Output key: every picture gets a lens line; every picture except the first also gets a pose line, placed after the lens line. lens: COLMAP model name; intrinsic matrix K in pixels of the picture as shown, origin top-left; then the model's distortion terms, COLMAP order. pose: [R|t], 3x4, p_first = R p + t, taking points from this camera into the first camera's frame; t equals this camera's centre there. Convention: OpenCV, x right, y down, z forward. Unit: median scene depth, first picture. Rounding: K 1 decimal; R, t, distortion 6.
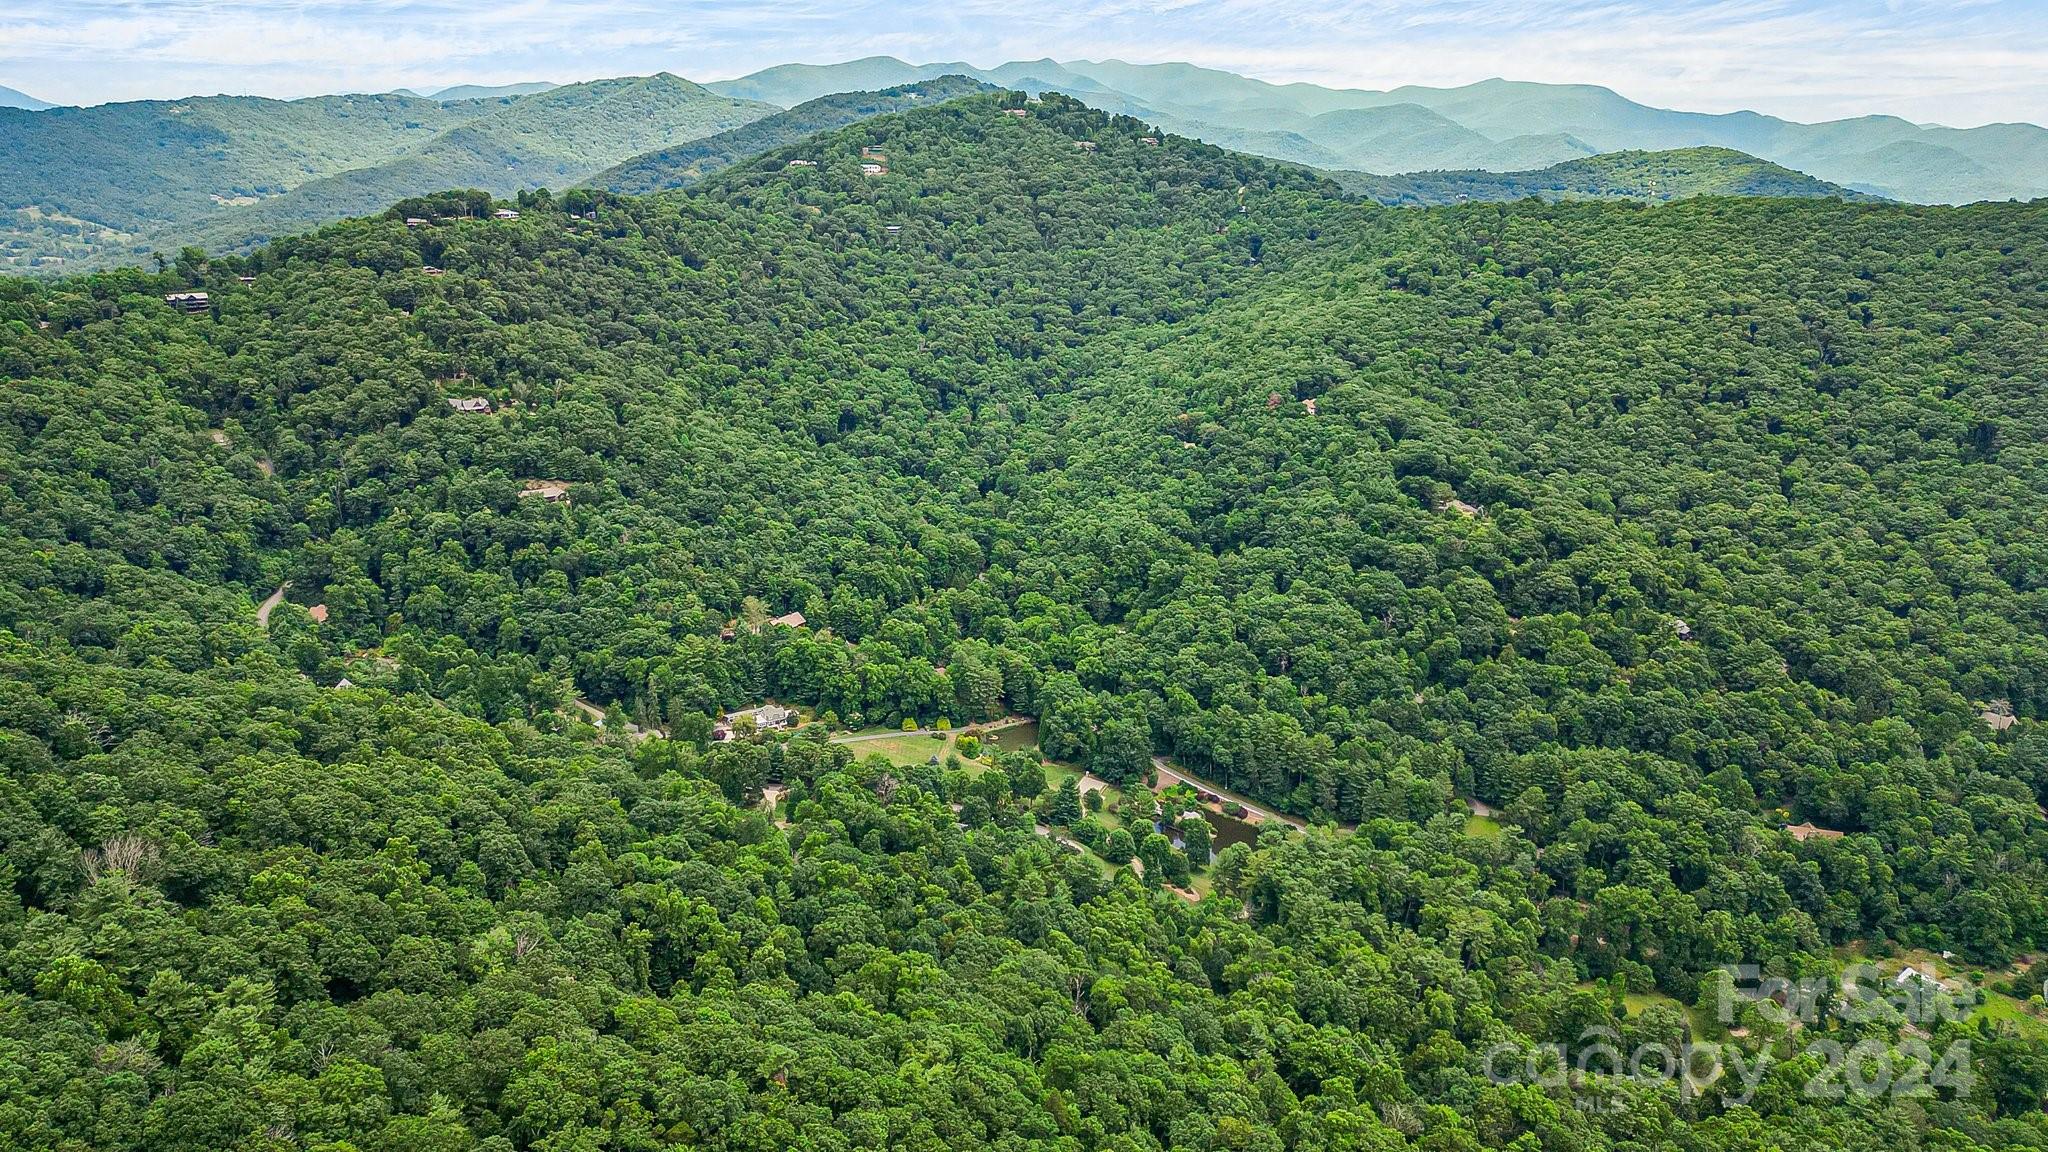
lens RADIAL K [[1418.8, 0, 1024.0], [0, 1418.8, 576.0], [0, 0, 1]] dist [0.082529, -0.105105]
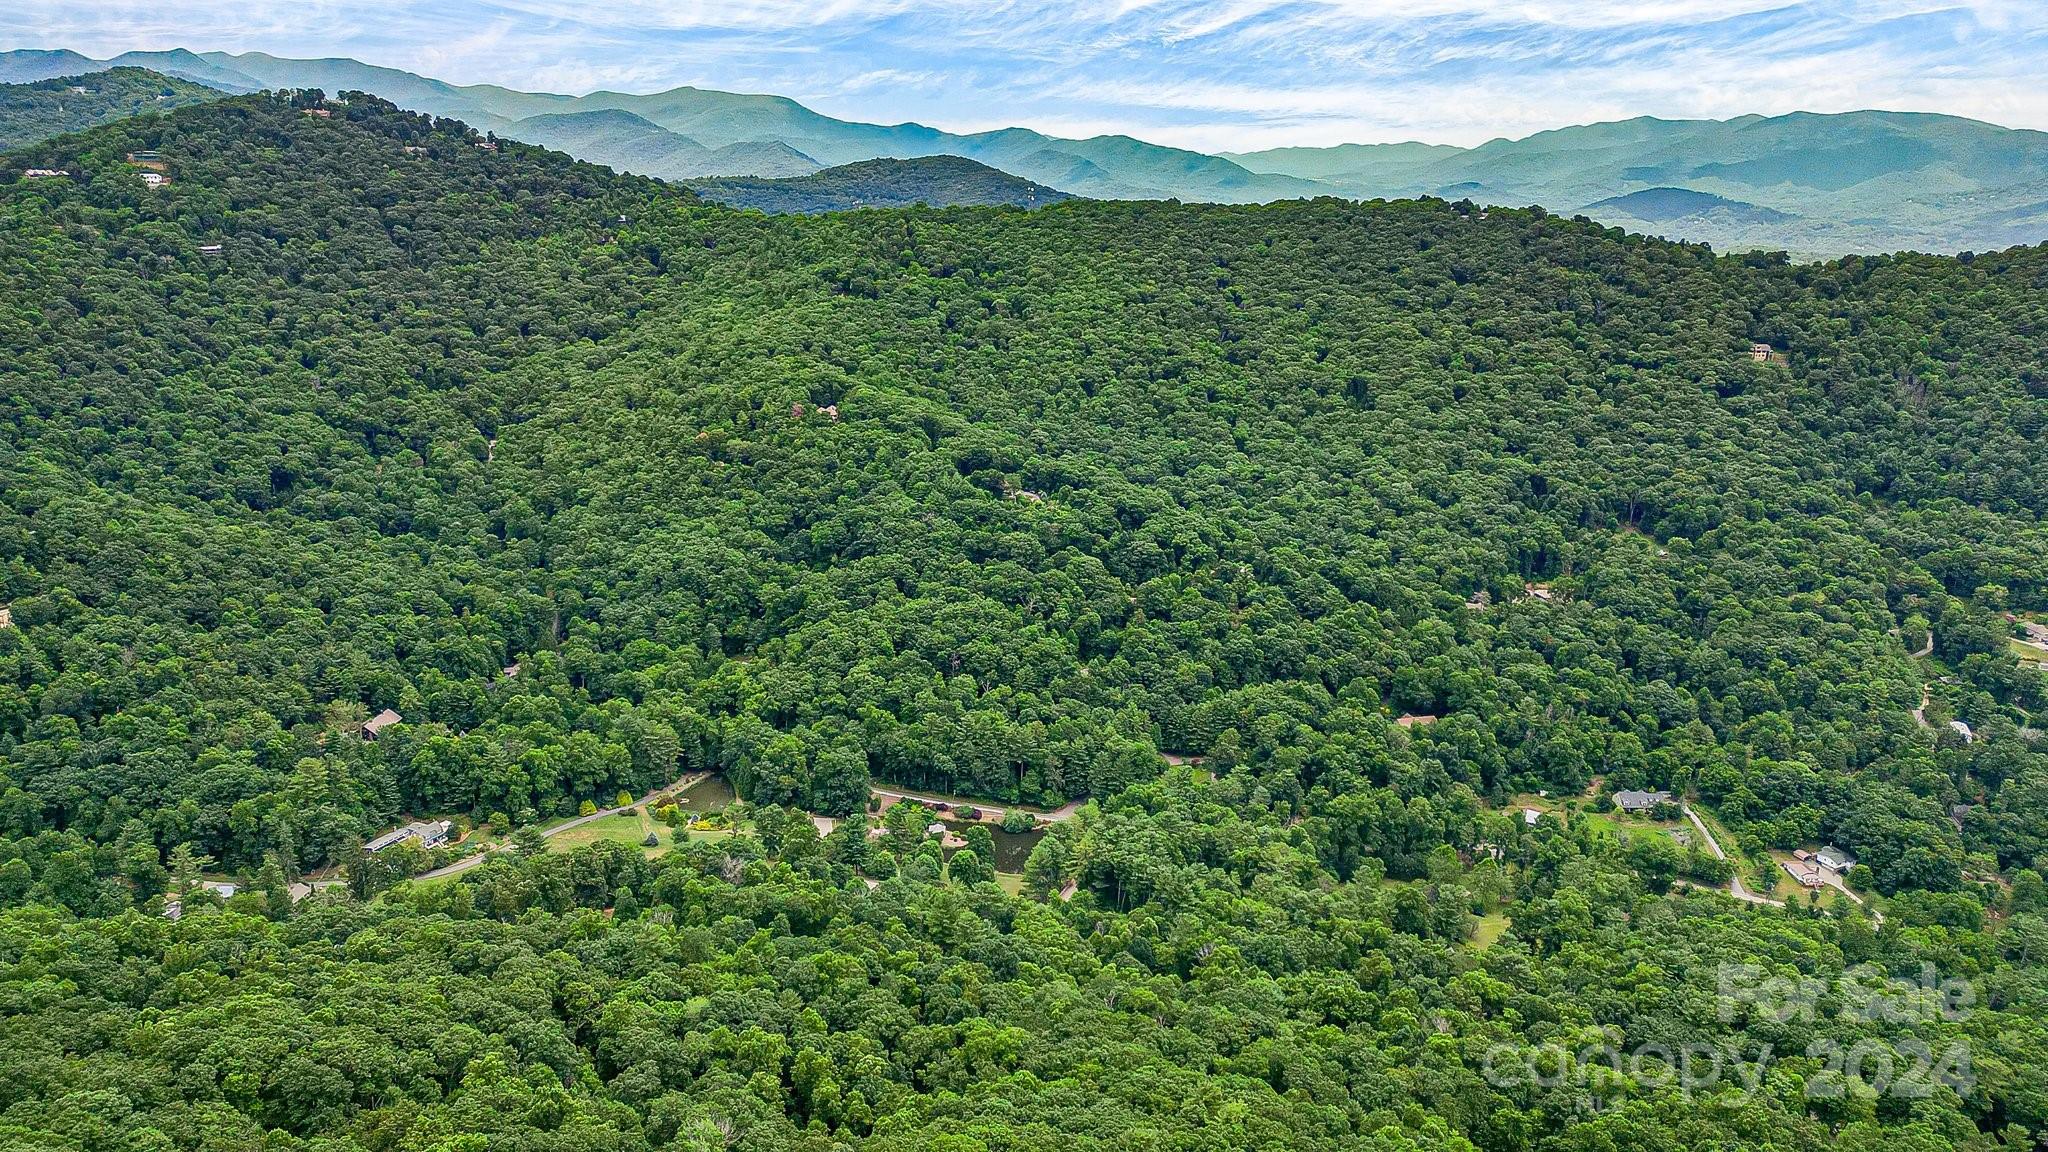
lens RADIAL K [[1418.8, 0, 1024.0], [0, 1418.8, 576.0], [0, 0, 1]] dist [0.082529, -0.105105]
pose [[0.862638, -0.146704, 0.484081, -0.197178], [0.148104, 0.988331, 0.035597, -0.022592], [-0.483654, 0.040987, 0.874299, 0.063684]]
